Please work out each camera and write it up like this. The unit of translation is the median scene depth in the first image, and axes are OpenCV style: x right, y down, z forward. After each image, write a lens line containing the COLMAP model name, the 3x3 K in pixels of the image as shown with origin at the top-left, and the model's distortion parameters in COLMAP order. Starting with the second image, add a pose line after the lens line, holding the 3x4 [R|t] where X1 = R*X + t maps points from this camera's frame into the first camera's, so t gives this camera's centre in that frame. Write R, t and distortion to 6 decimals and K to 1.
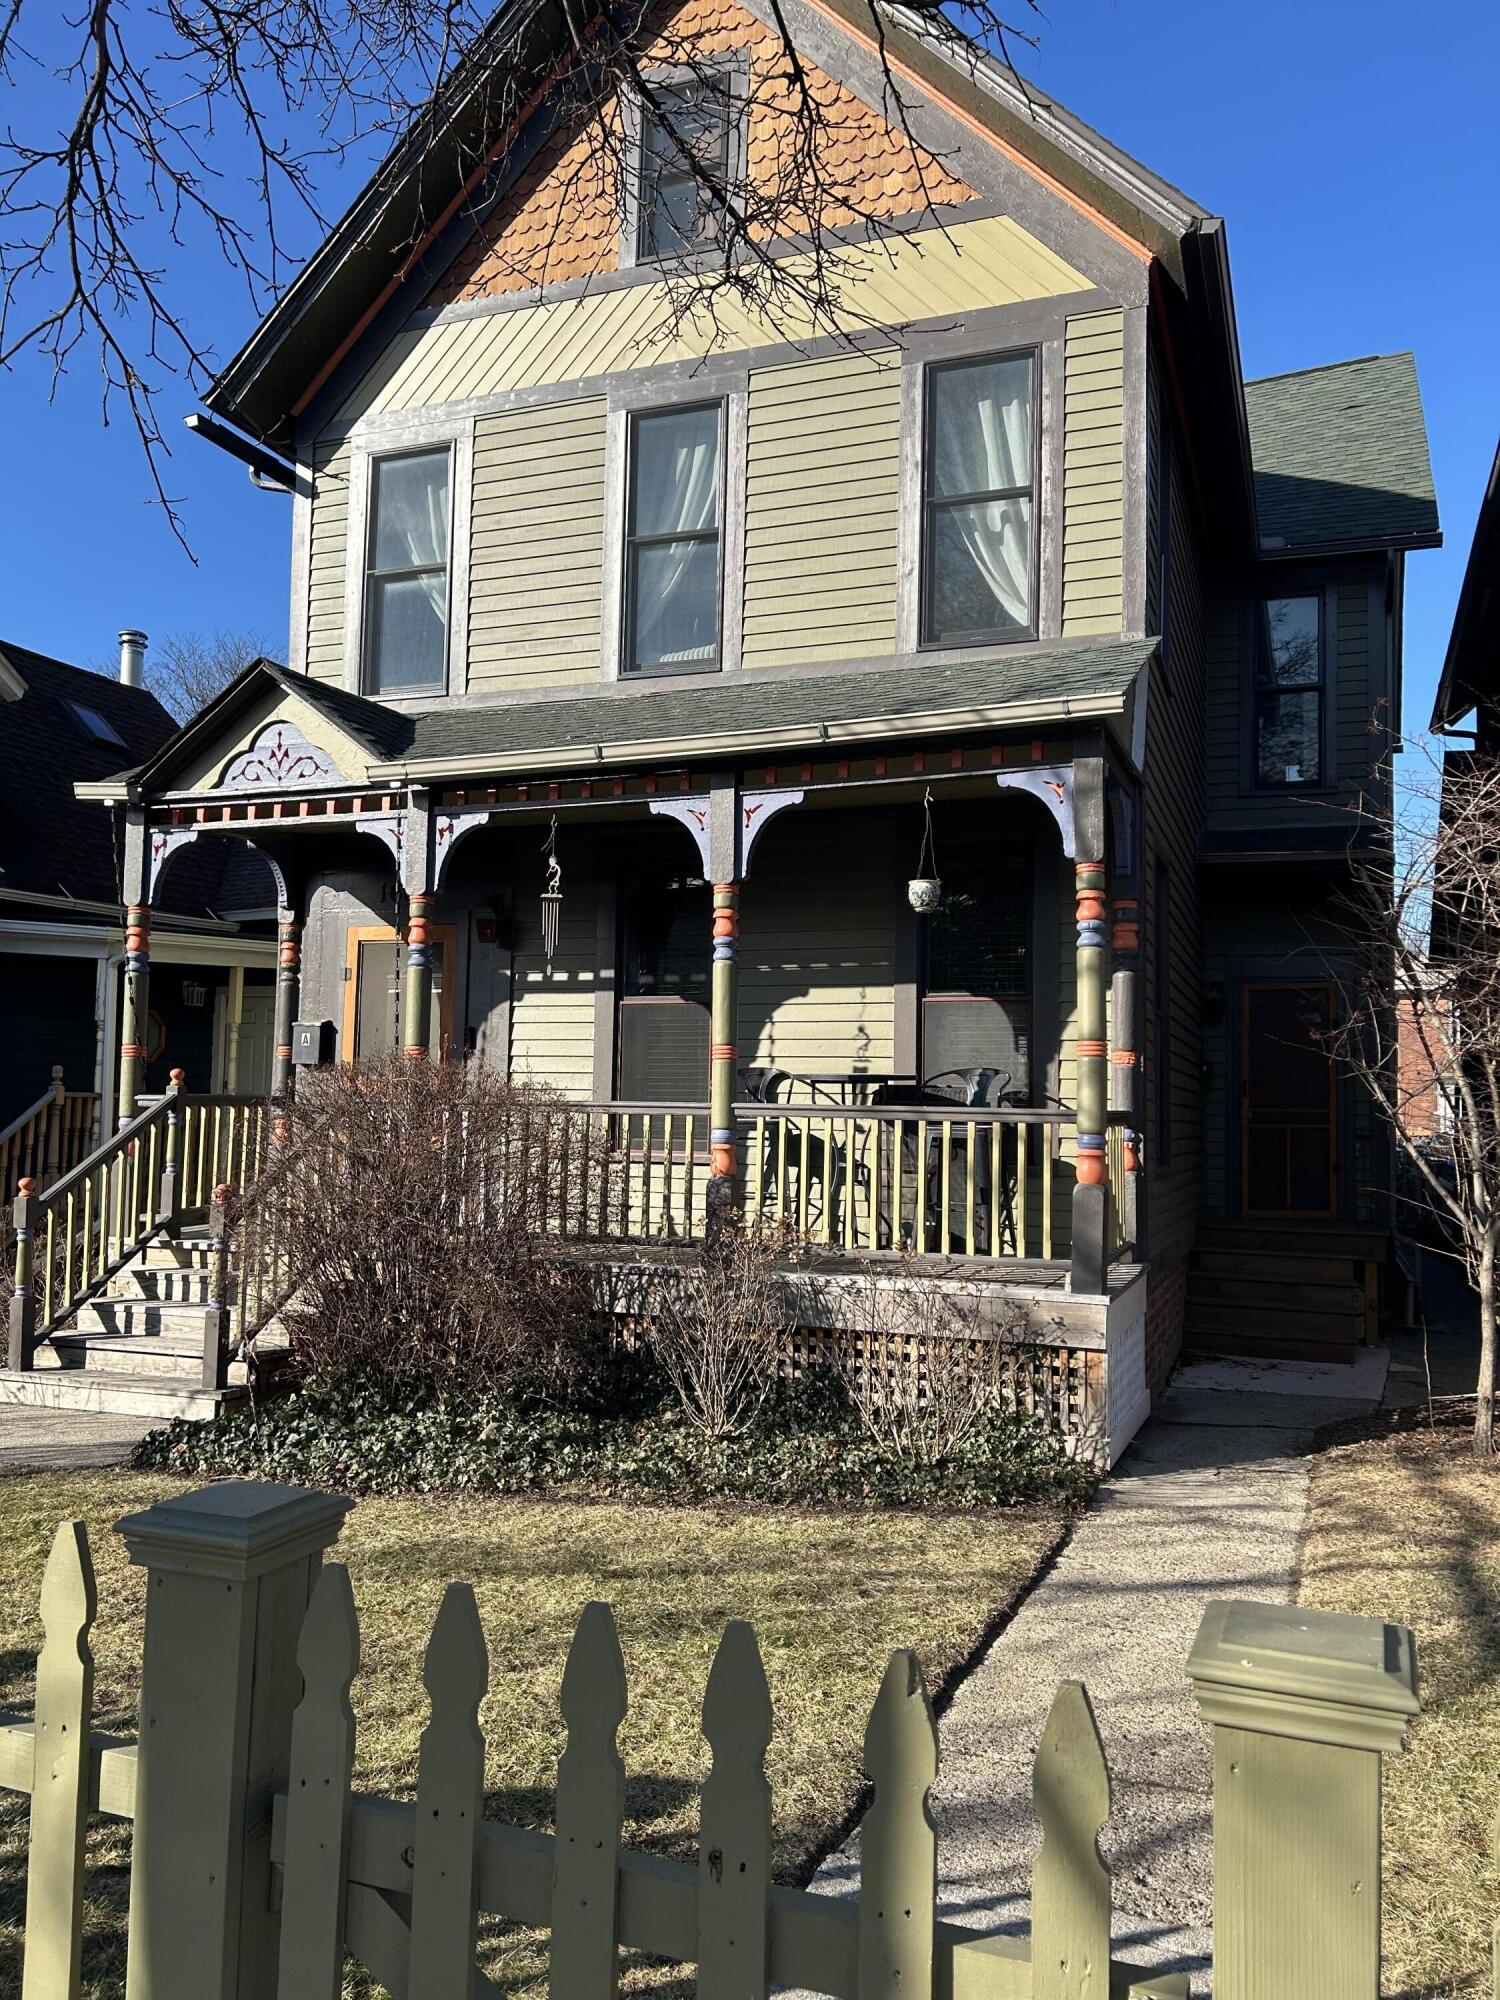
lens RADIAL K [[1495.8, 0, 750.7], [0, 1495.8, 1010.7], [0, 0, 1]] dist [0.028228, -0.005866]
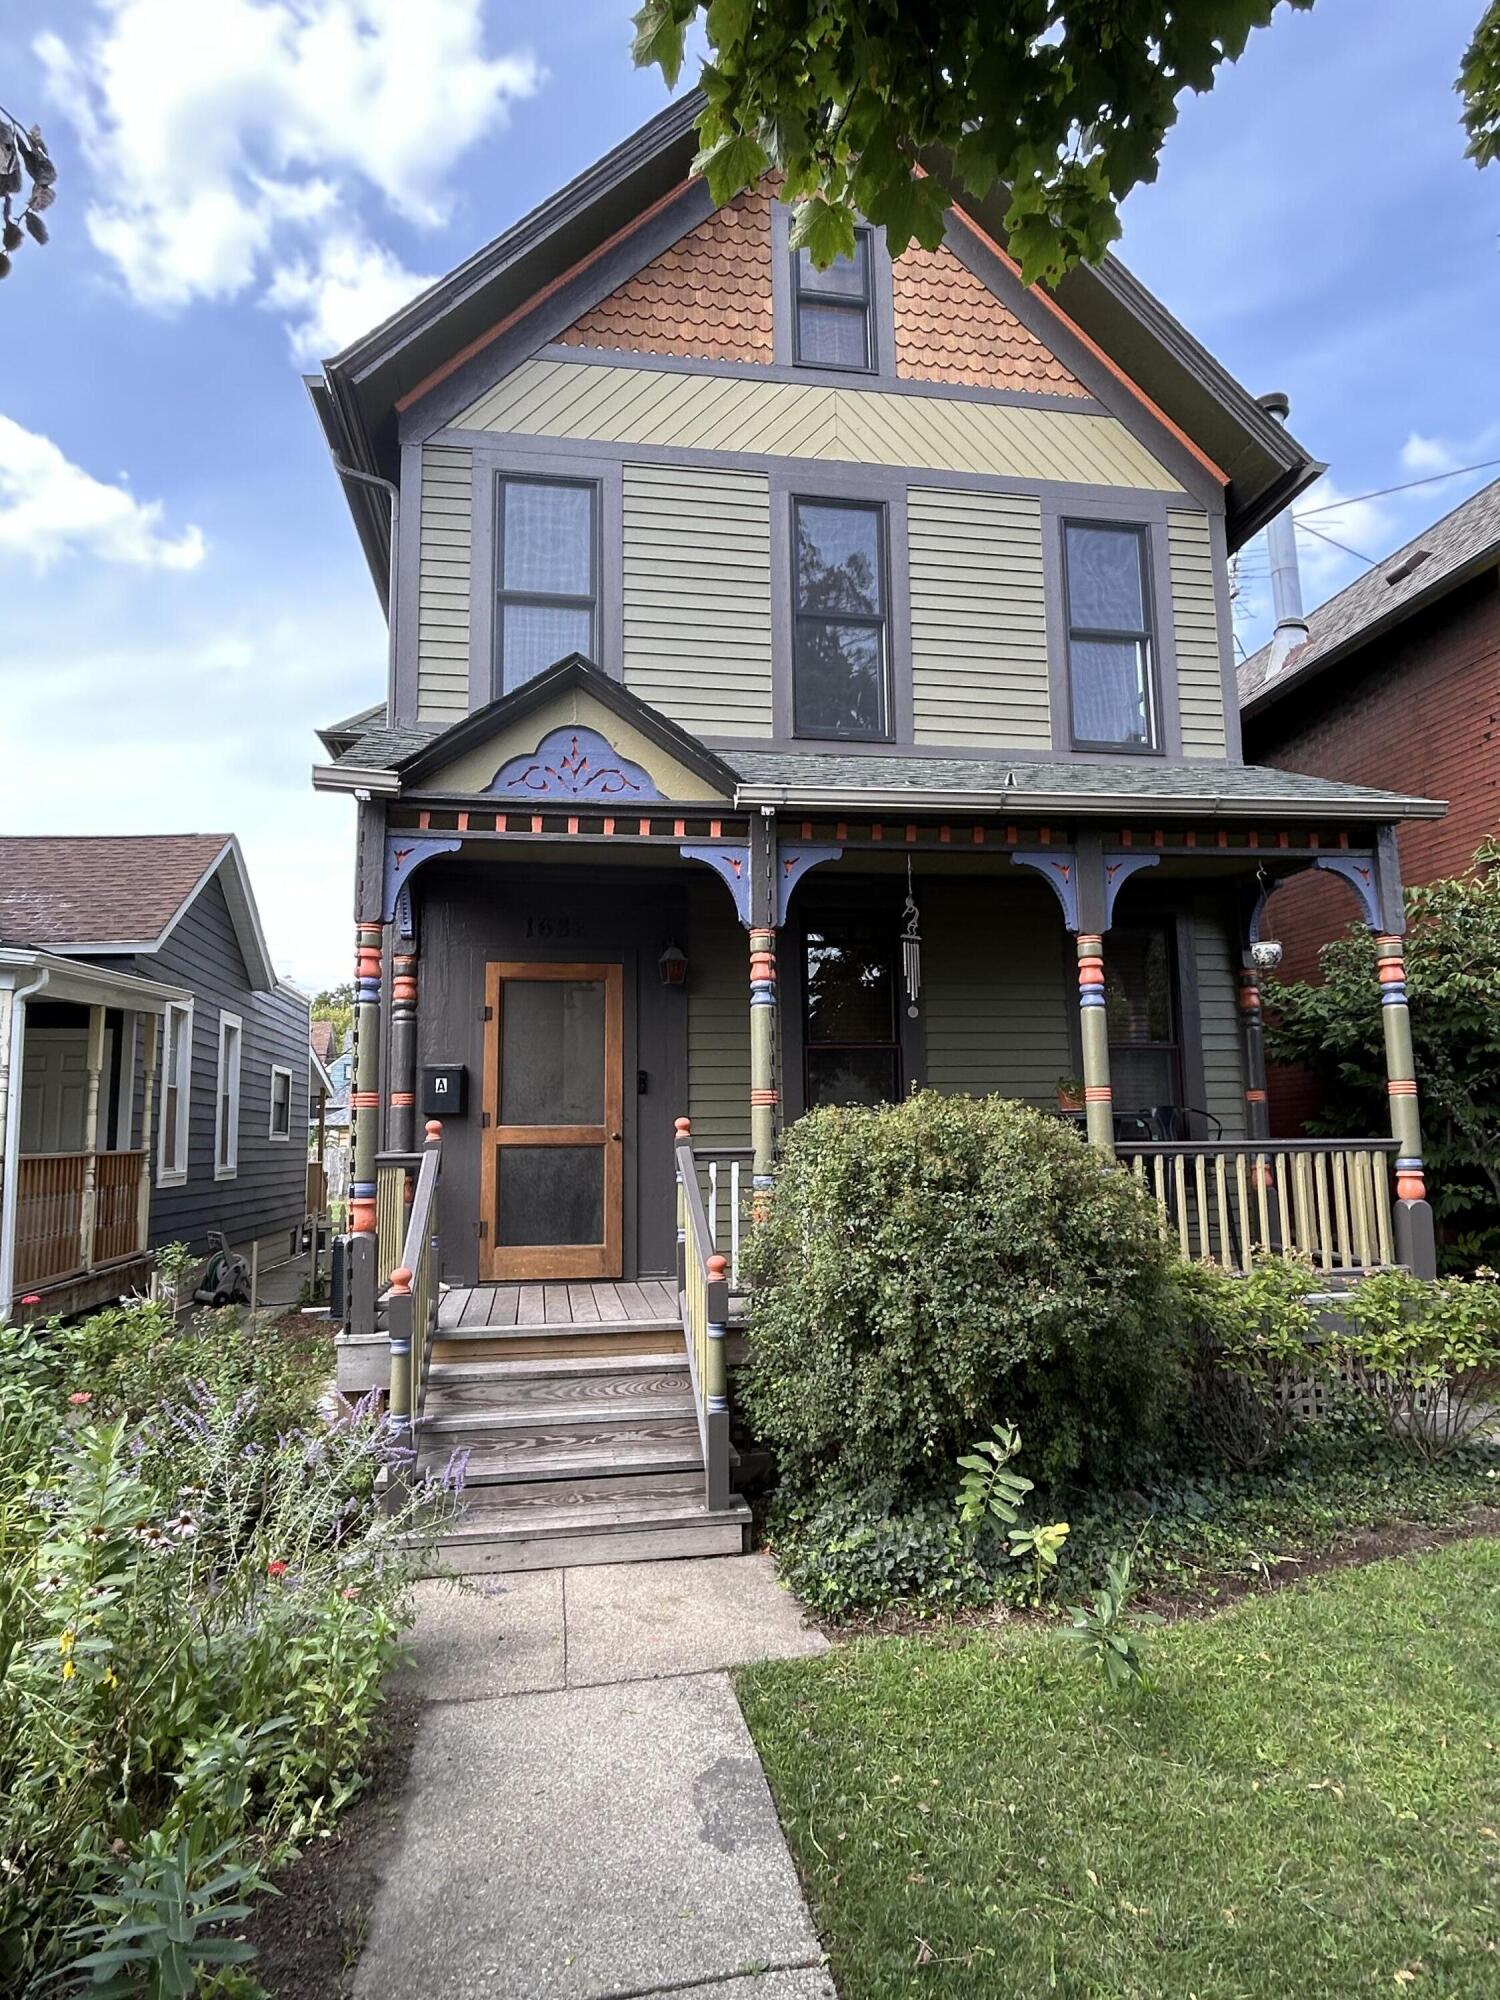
lens RADIAL K [[1153.9, 0, 763.5], [0, 1153.9, 990.8], [0, 0, 1]] dist [-0.008192, -0.001202]
pose [[0.860085, 0.035971, 0.508882, -0.562019], [-0.003454, 0.997899, -0.064699, 0.008353], [-0.510140, 0.053888, 0.858402, 0.362913]]
